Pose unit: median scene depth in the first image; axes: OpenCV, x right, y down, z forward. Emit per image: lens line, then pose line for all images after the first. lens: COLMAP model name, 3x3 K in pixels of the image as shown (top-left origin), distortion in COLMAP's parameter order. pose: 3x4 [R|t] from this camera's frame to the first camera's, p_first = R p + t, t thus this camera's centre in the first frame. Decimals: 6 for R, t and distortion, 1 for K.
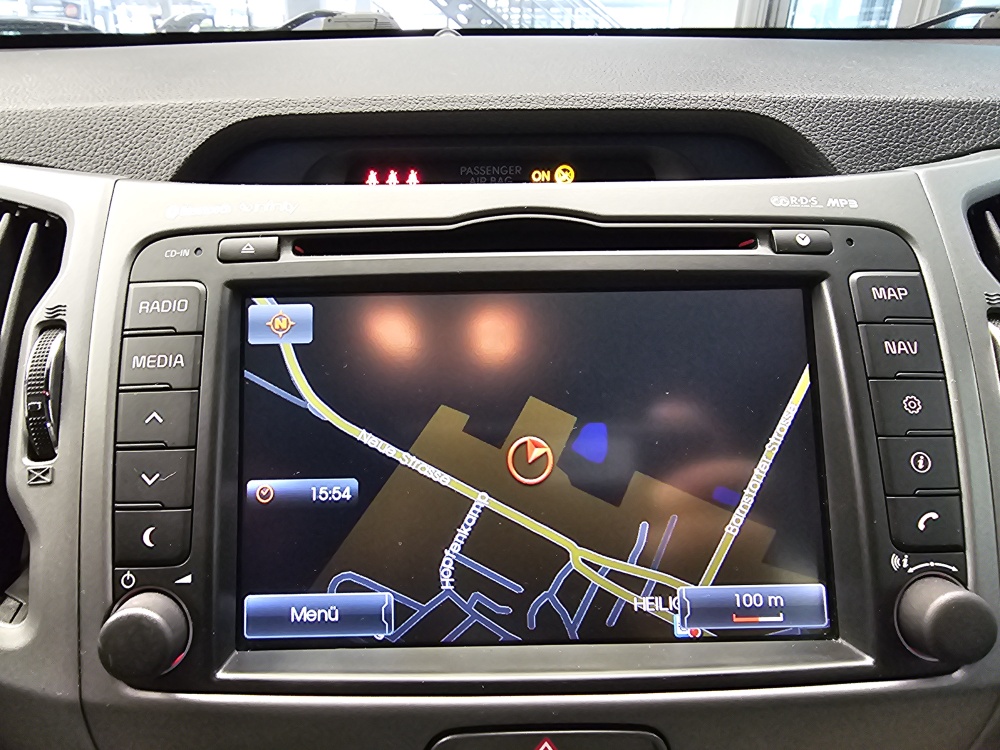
lens RADIAL K [[661.3, 0, 459.8], [0, 661.3, 363.2], [0, 0, 1]] dist [0.006047, -0.001093]
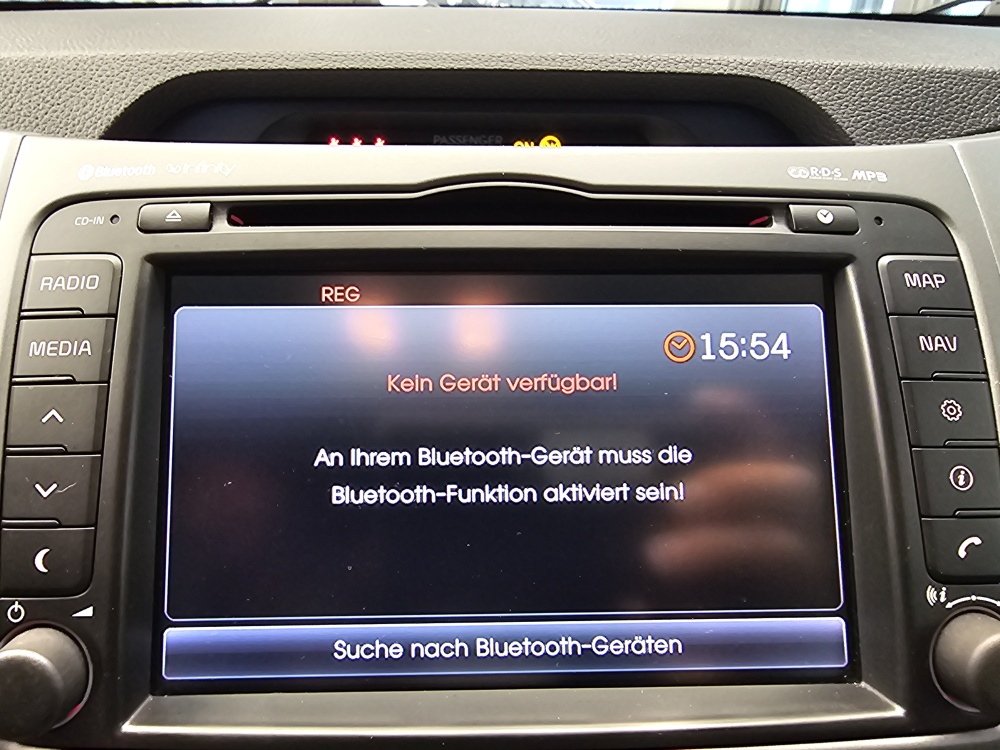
lens RADIAL K [[661.3, 0, 458.1], [0, 661.3, 366.5], [0, 0, 1]] dist [0.006047, -0.001093]
pose [[0.999743, 0.011827, 0.019332, 0.027766], [-0.012017, 0.999880, 0.009771, 0.005151], [-0.019215, -0.010001, 0.999765, 0.149300]]
